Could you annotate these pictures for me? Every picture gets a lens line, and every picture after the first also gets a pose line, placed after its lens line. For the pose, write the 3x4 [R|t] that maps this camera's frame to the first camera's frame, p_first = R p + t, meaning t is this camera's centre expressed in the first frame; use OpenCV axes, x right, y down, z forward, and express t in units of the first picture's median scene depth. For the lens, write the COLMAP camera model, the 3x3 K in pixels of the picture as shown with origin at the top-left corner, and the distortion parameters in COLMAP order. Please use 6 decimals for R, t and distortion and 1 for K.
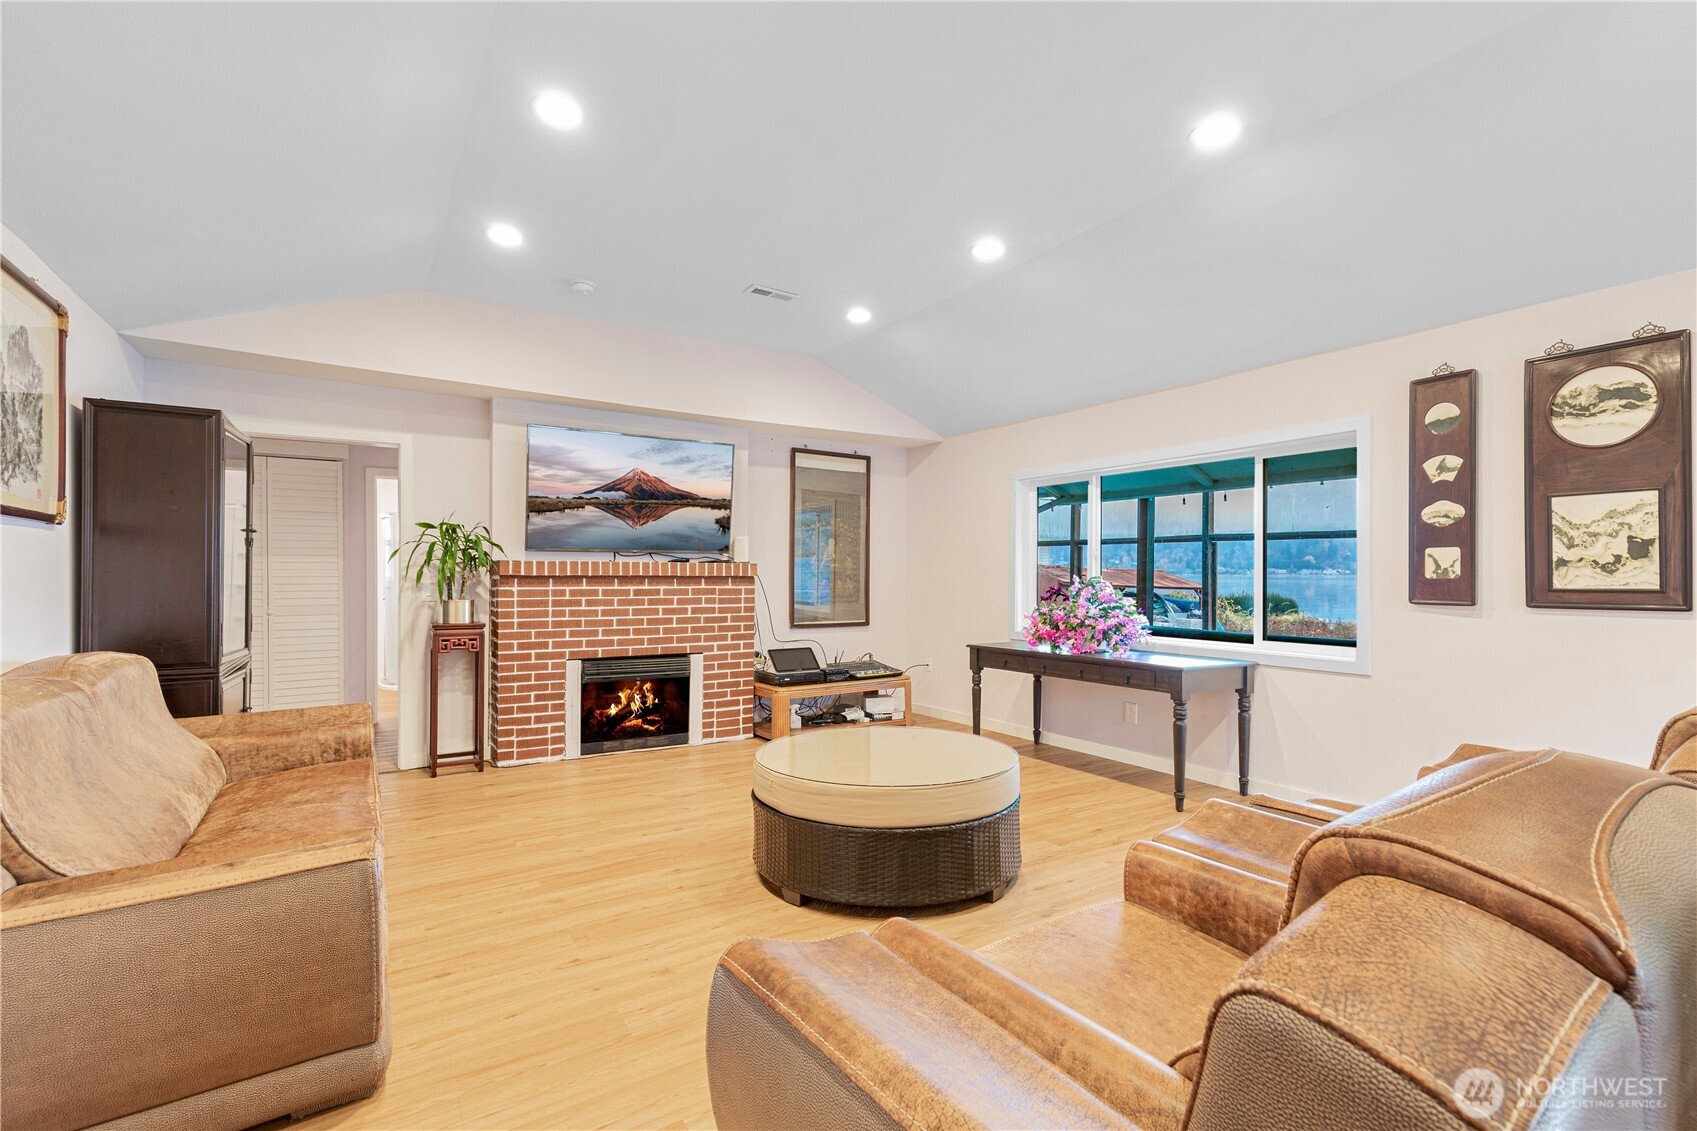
lens RADIAL K [[772.9, 0, 864.7], [0, 772.9, 569.0], [0, 0, 1]] dist [0.005647, -0.003125]
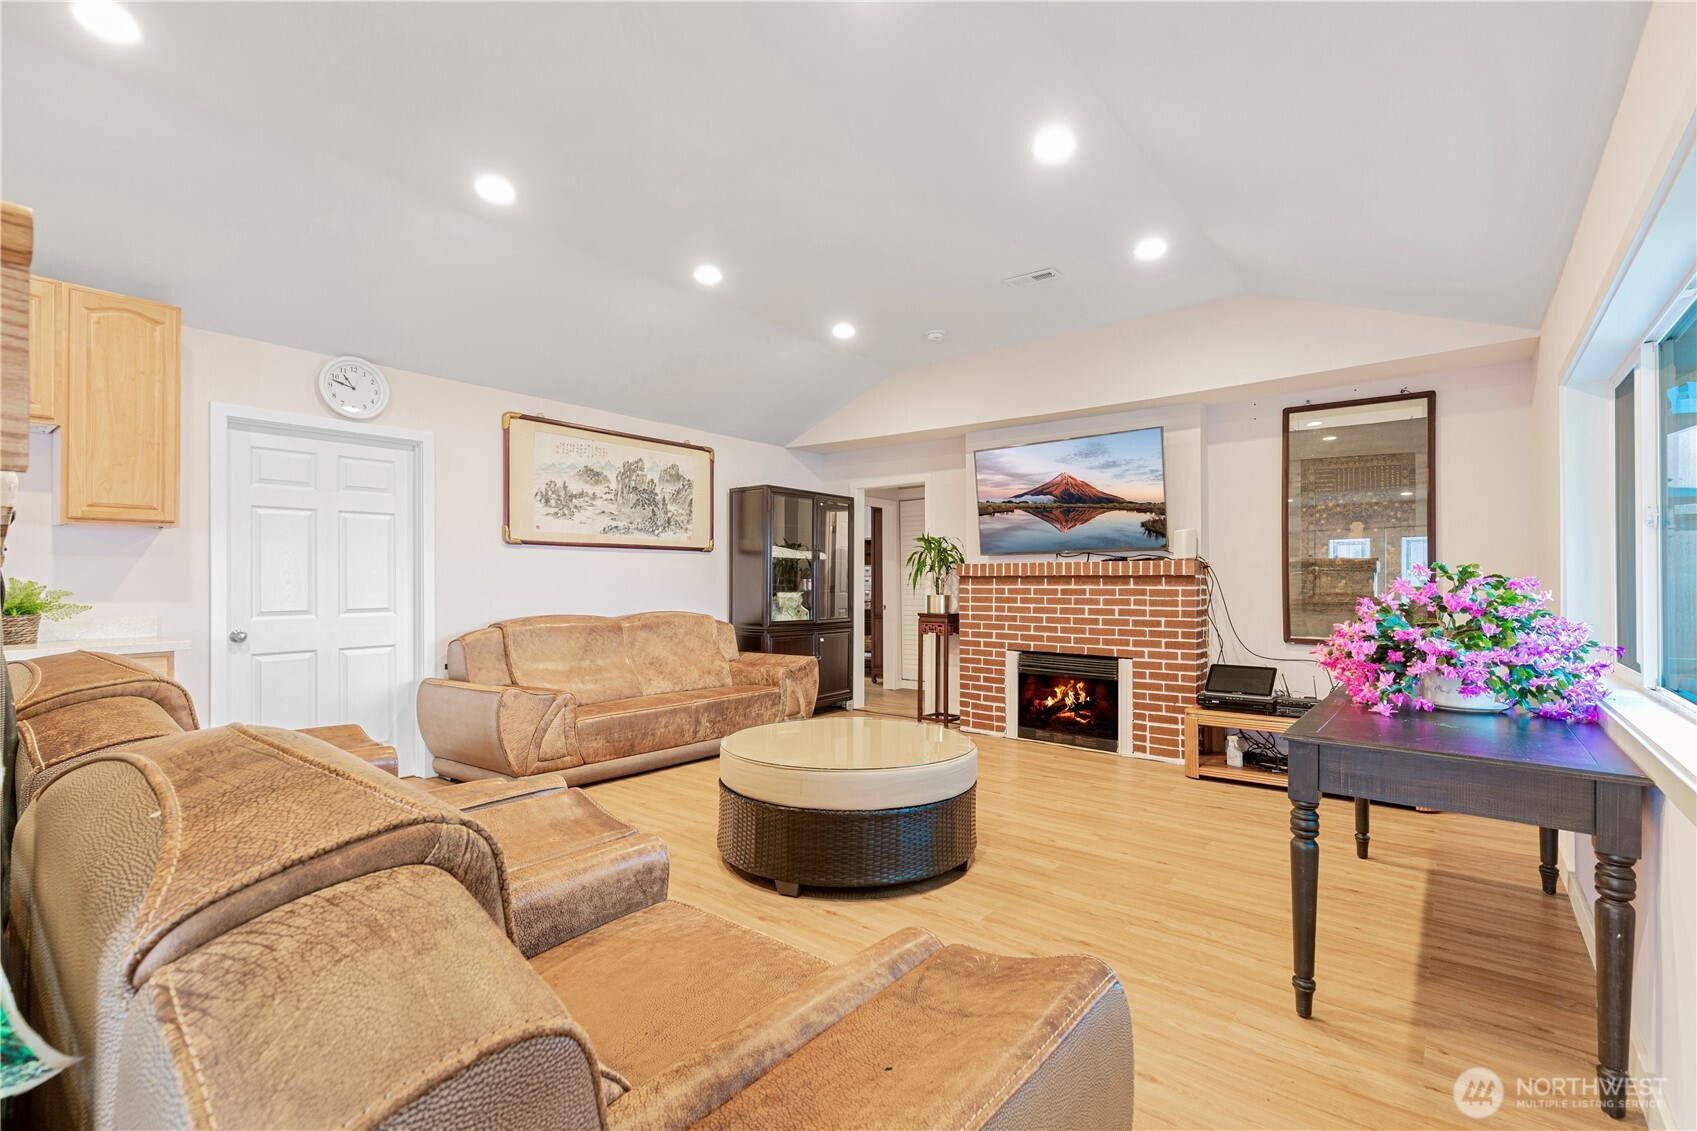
lens RADIAL K [[772.9, 0, 856.8], [0, 772.9, 573.1], [0, 0, 1]] dist [0.005647, -0.003125]
pose [[0.316541, -0.018147, -0.948405, 0.590475], [0.006088, 0.999835, -0.017099, 0.021361], [0.948559, -0.000361, 0.316600, 0.410029]]
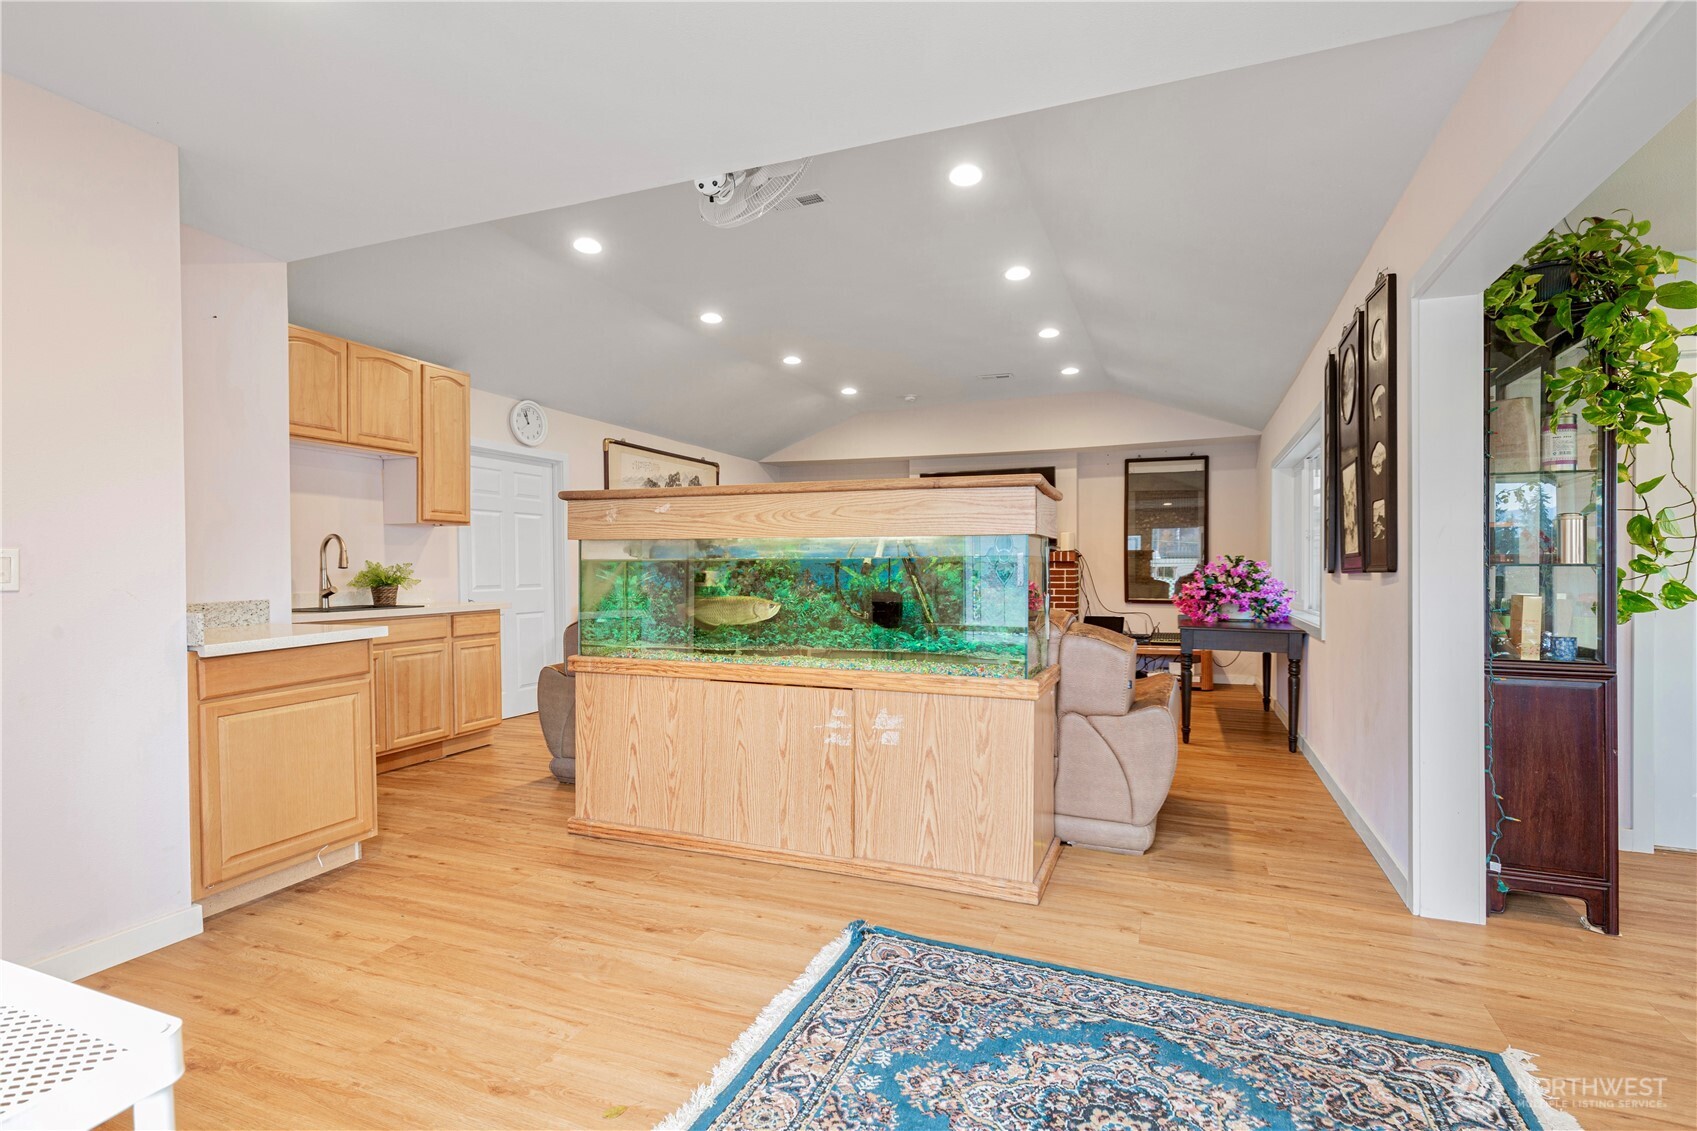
lens RADIAL K [[772.9, 0, 834.4], [0, 772.9, 577.7], [0, 0, 1]] dist [0.005647, -0.003125]
pose [[0.536900, -0.000293, -0.843646, 0.839819], [0.008062, 0.999956, 0.004784, 0.030433], [0.843608, -0.009370, 0.536879, -0.092214]]
